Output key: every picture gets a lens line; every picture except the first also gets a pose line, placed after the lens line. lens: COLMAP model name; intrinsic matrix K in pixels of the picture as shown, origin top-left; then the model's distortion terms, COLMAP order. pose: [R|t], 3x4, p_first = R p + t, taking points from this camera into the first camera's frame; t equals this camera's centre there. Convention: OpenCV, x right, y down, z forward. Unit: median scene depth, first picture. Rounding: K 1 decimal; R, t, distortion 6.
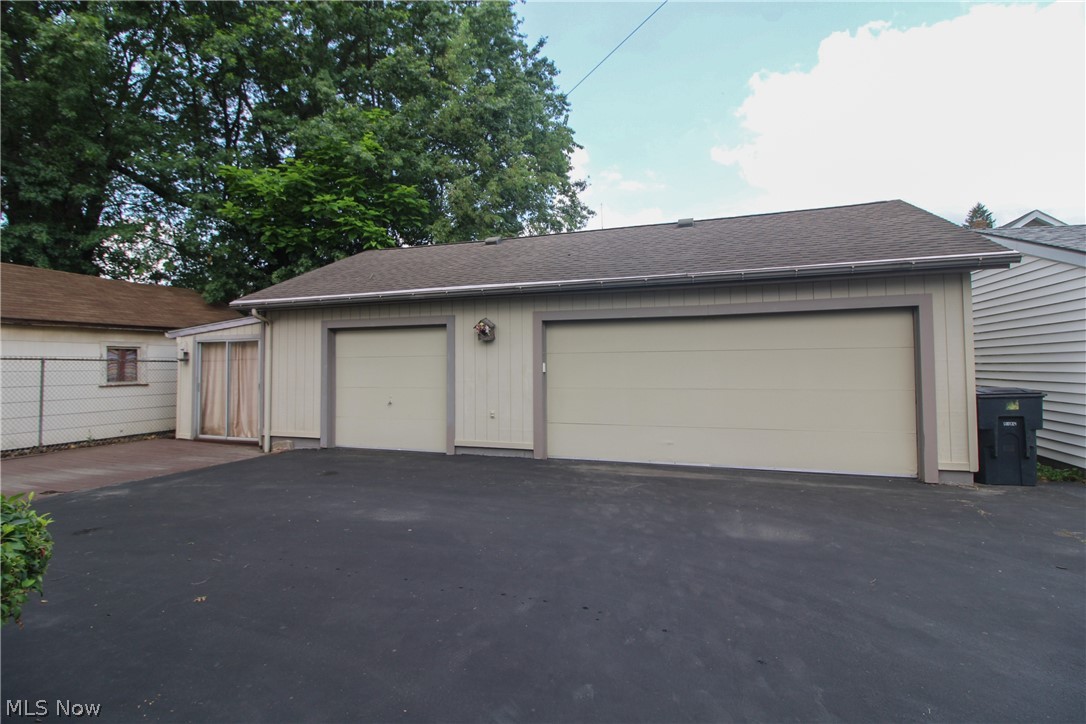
lens RADIAL K [[514.1, 0, 546.4], [0, 514.1, 364.6], [0, 0, 1]] dist [-0.003586, -0.009828]
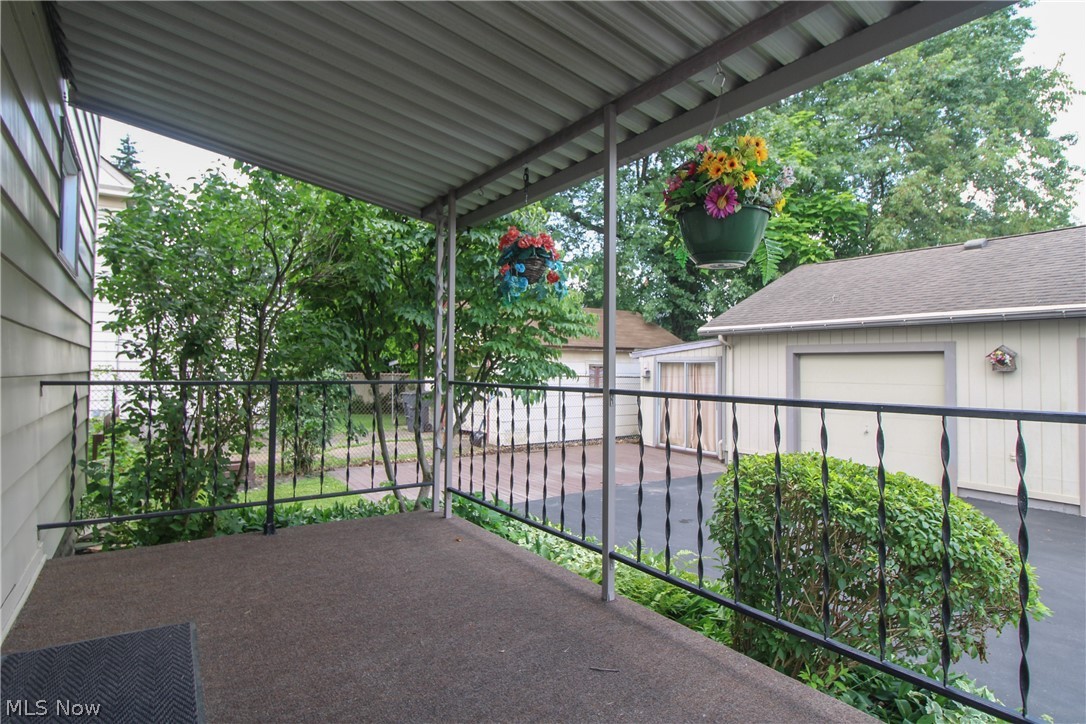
lens RADIAL K [[568.2, 0, 546.7], [0, 568.2, 355.0], [0, 0, 1]] dist [-0.004149, -0.000979]
pose [[0.813004, 0.002738, -0.582252, -0.145504], [-0.012746, 0.999833, -0.013095, -0.039966], [0.582119, 0.018068, 0.812903, -0.181953]]
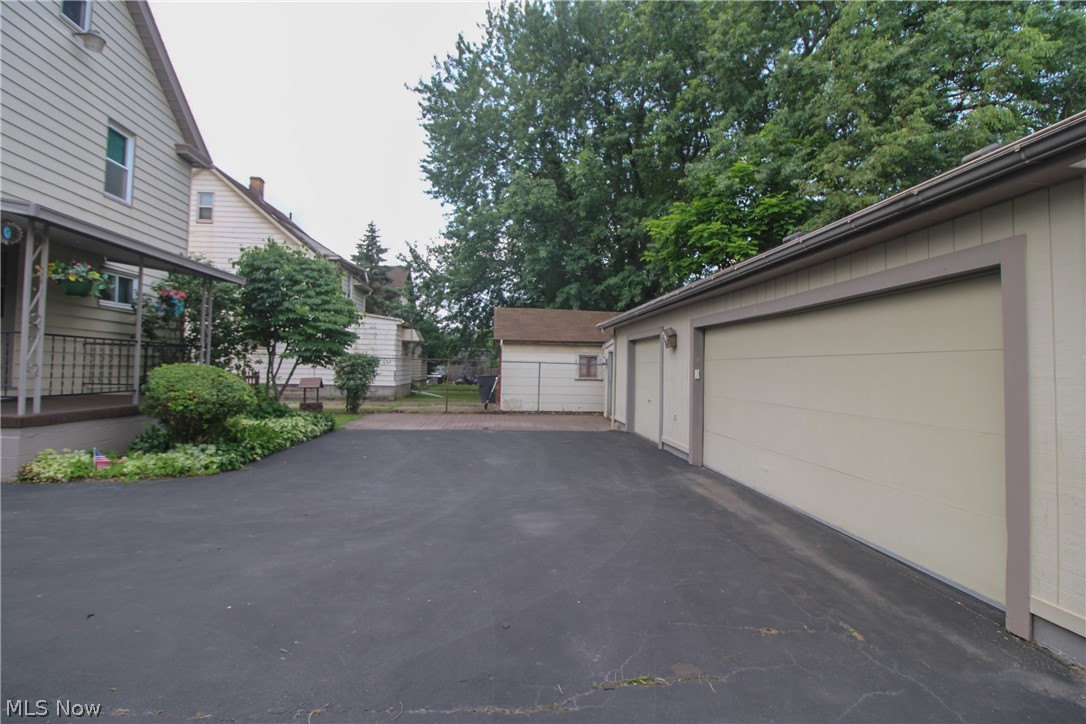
lens RADIAL K [[514.1, 0, 542.2], [0, 514.1, 363.0], [0, 0, 1]] dist [-0.003586, -0.009828]
pose [[0.394833, 0.008205, -0.918716, 0.605691], [-0.026622, 0.999642, -0.002513, -0.003836], [0.918367, 0.025450, 0.394910, 0.246532]]
